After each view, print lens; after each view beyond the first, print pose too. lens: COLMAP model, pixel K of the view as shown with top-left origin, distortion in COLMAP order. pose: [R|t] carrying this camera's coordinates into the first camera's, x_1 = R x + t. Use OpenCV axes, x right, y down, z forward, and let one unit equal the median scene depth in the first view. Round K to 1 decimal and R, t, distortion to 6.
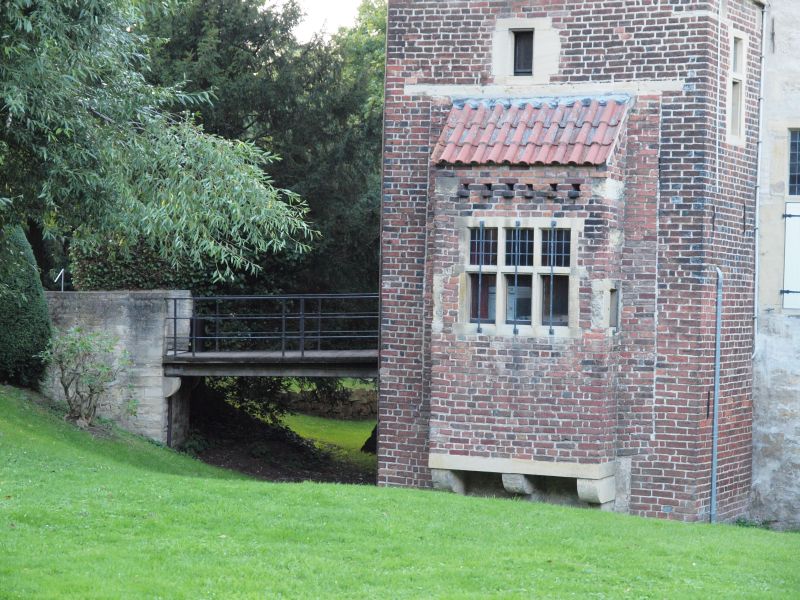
lens RADIAL K [[2042.8, 0, 400.0], [0, 2042.8, 300.0], [0, 0, 1]] dist [0.112885, 0.778923]
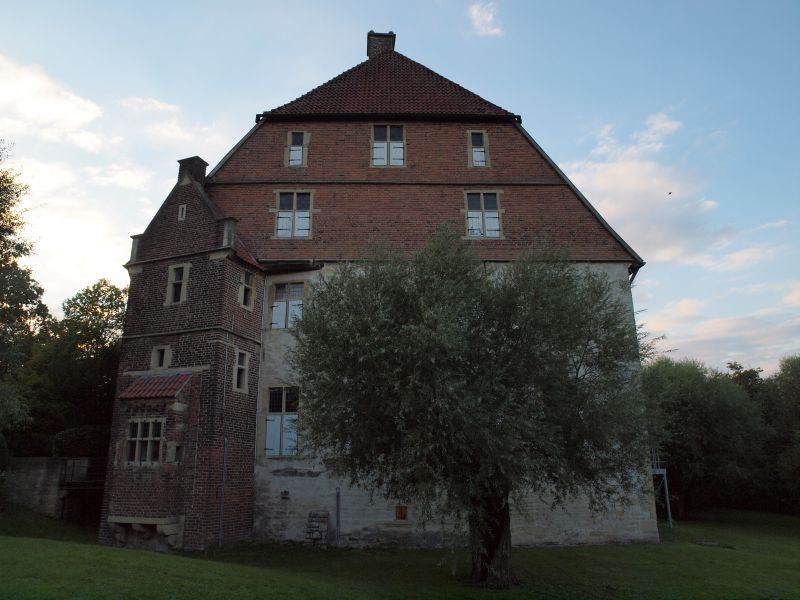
lens RADIAL K [[565.0, 0, 400.0], [0, 565.0, 300.0], [0, 0, 1]] dist [-0.134015, 0.111996]
pose [[0.995601, -0.007120, 0.093418, 0.312659], [0.035414, 0.951733, -0.304877, 0.040059], [-0.086738, 0.306844, 0.947799, 0.265724]]
